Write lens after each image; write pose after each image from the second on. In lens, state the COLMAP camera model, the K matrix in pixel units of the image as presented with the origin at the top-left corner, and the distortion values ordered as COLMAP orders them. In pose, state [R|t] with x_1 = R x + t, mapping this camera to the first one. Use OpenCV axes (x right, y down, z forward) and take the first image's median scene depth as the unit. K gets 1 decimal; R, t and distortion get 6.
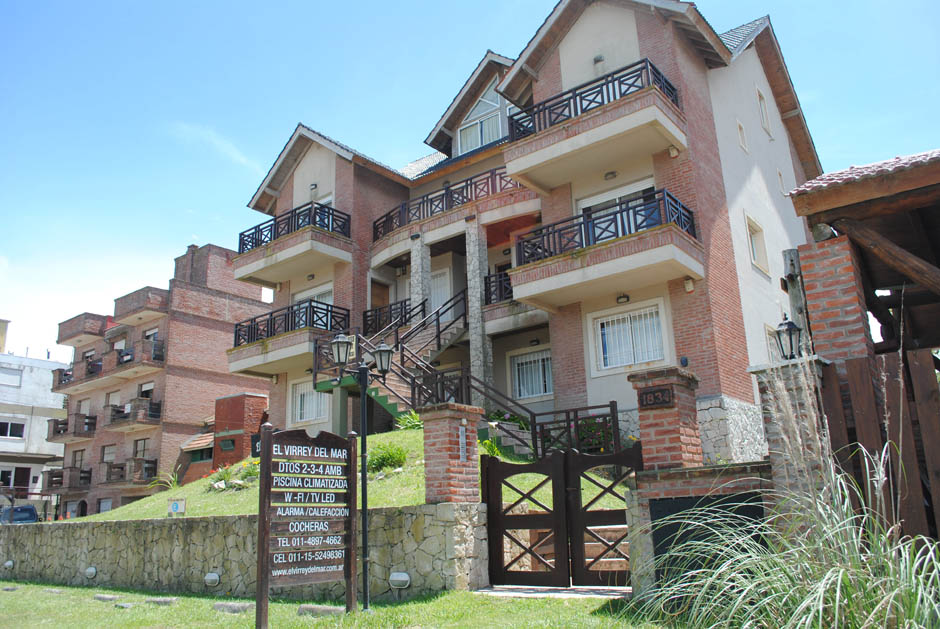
lens RADIAL K [[731.9, 0, 470.0], [0, 731.9, 314.5], [0, 0, 1]] dist [-0.081270, 0.009003]
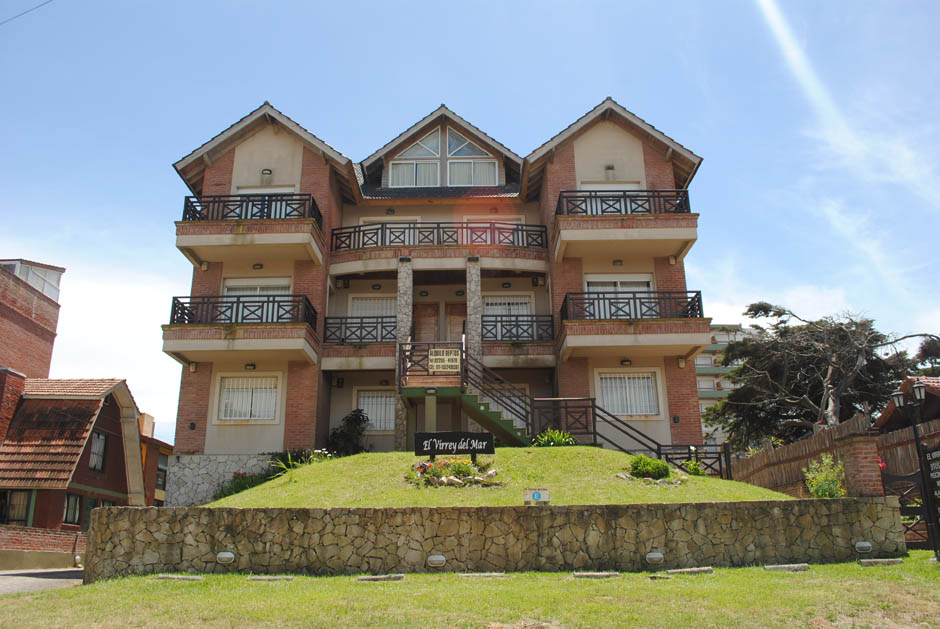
lens RADIAL K [[731.9, 0, 470.0], [0, 731.9, 314.5], [0, 0, 1]] dist [-0.081270, 0.009003]
pose [[0.795089, 0.222161, 0.564339, -0.672253], [-0.186905, 0.974962, -0.120482, 0.091876], [-0.576975, -0.009684, 0.816704, 0.113811]]
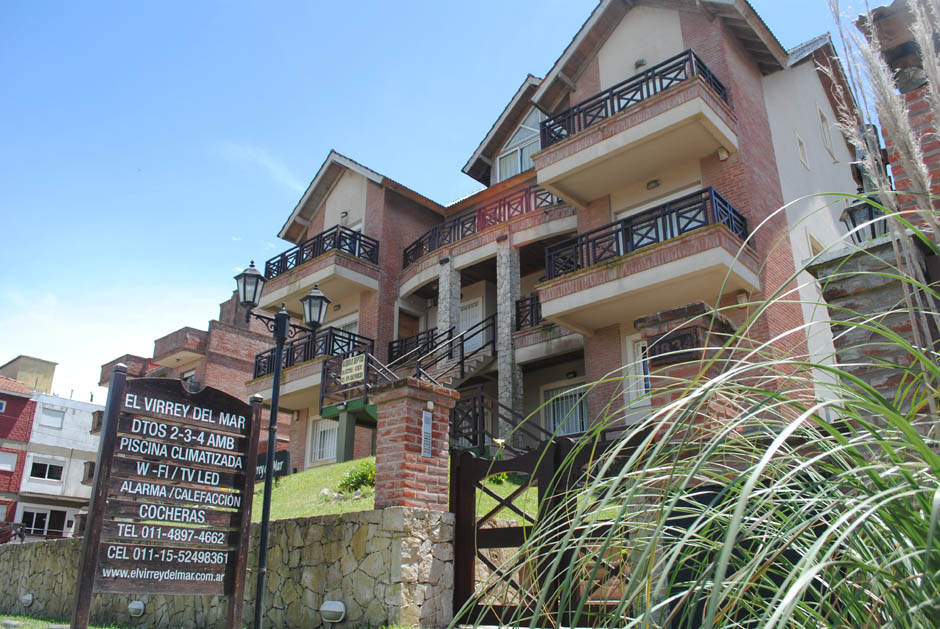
lens RADIAL K [[731.9, 0, 470.0], [0, 731.9, 314.5], [0, 0, 1]] dist [-0.081270, 0.009003]
pose [[0.996595, 0.010073, -0.081829, 0.040688], [-0.017309, 0.995952, -0.088207, 0.050509], [0.080609, 0.089323, 0.992735, 0.099485]]
